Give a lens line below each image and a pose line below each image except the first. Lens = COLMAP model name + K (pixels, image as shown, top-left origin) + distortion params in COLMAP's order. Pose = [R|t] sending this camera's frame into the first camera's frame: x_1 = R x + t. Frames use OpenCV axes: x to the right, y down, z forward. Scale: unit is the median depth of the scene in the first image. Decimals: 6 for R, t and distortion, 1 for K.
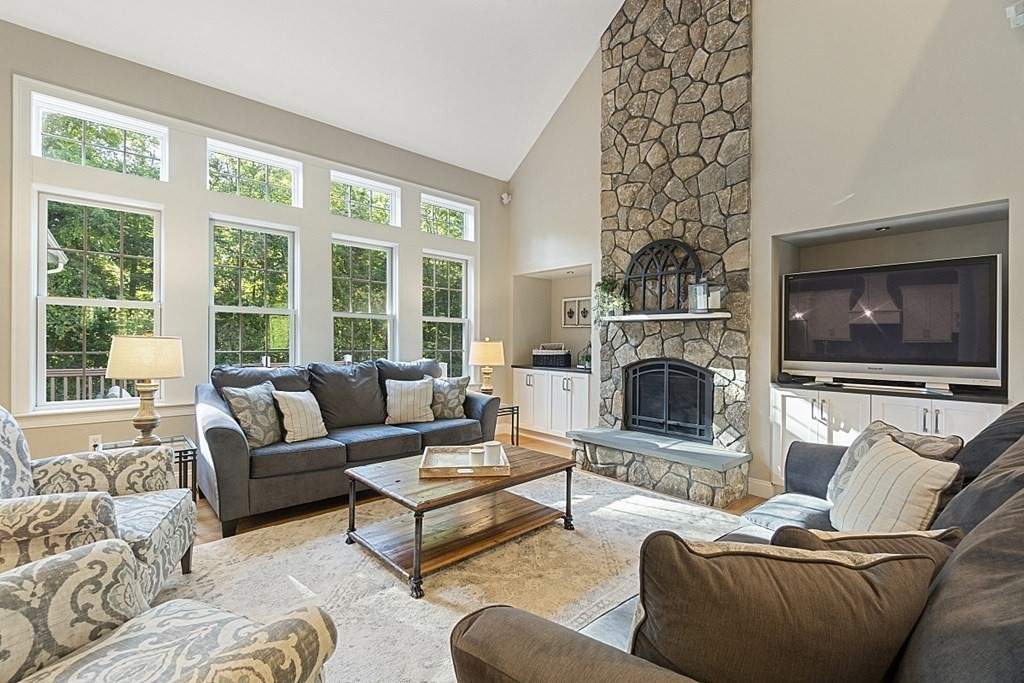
lens RADIAL K [[447.0, 0, 526.4], [0, 447.0, 332.3], [0, 0, 1]] dist [-0.002837, 0.001804]
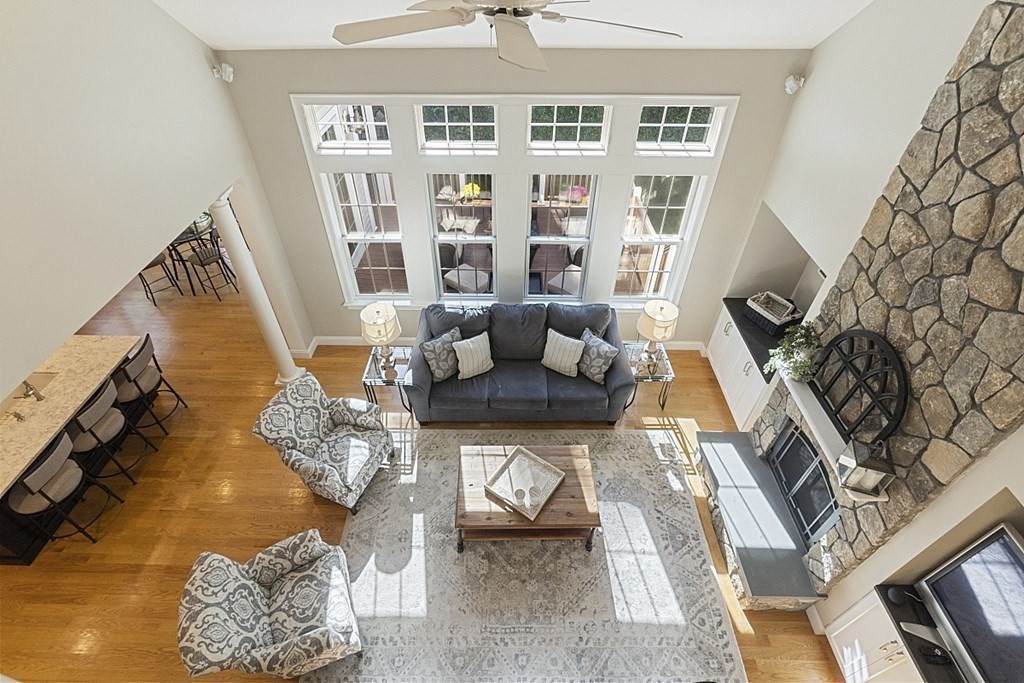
lens RADIAL K [[488.4, 0, 510.5], [0, 488.4, 335.8], [0, 0, 1]] dist [0.002784, 0.000096]
pose [[0.720404, 0.462057, -0.517224, 0.268640], [0.000966, 0.745089, 0.666964, -0.699445], [0.693554, -0.480984, 0.536319, 0.234557]]
